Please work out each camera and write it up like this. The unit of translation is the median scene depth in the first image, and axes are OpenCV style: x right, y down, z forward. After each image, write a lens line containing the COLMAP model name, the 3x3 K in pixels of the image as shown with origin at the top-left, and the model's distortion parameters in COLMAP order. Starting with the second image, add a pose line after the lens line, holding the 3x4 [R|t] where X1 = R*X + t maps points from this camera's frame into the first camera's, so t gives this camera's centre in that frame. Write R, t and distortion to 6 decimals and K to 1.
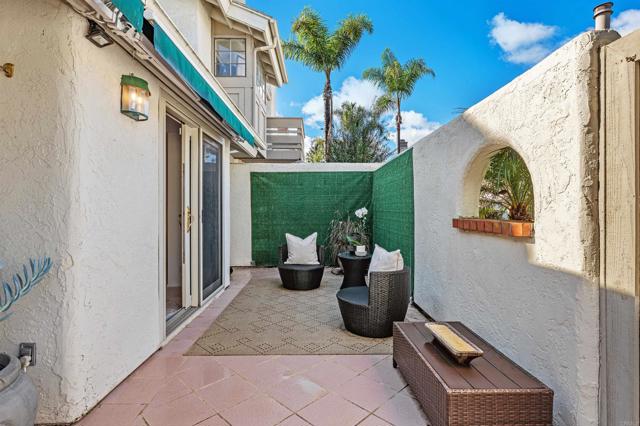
lens RADIAL K [[318.0, 0, 320.0], [0, 318.0, 213.0], [0, 0, 1]] dist [0.000715, 0.000290]
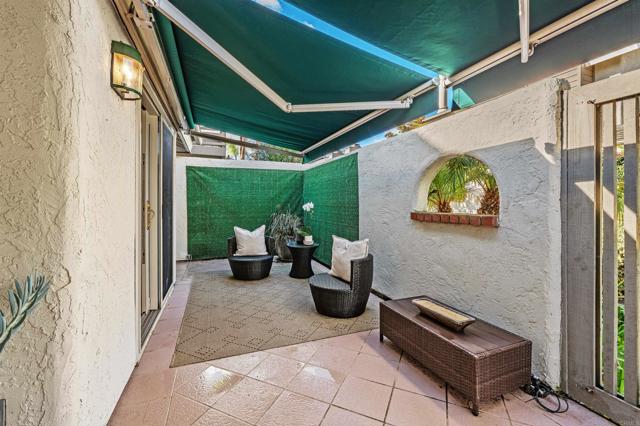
lens RADIAL K [[271.4, 0, 318.3], [0, 271.4, 206.4], [0, 0, 1]] dist [-0.000643, -0.000329]
pose [[0.939138, -0.001790, 0.343535, -0.242955], [0.000693, 0.999994, 0.003317, -0.007747], [-0.343539, -0.002877, 0.939134, 0.112256]]
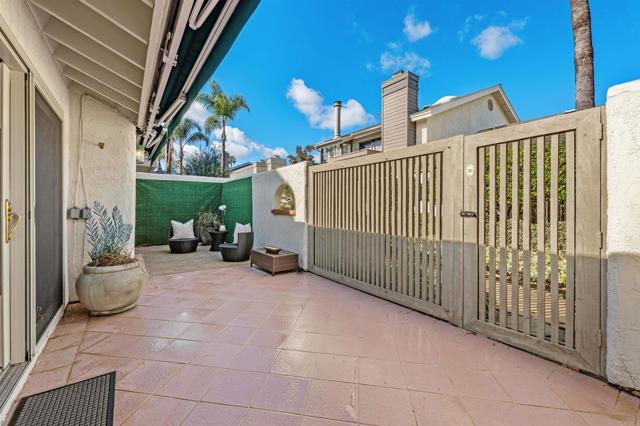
lens RADIAL K [[264.0, 0, 321.3], [0, 264.0, 208.4], [0, 0, 1]] dist [0.000294, -0.000039]
pose [[0.814036, 0.002376, 0.580809, -0.418288], [-0.000422, 0.999994, -0.003501, 0.012055], [-0.580814, 0.002605, 0.814032, -0.820480]]
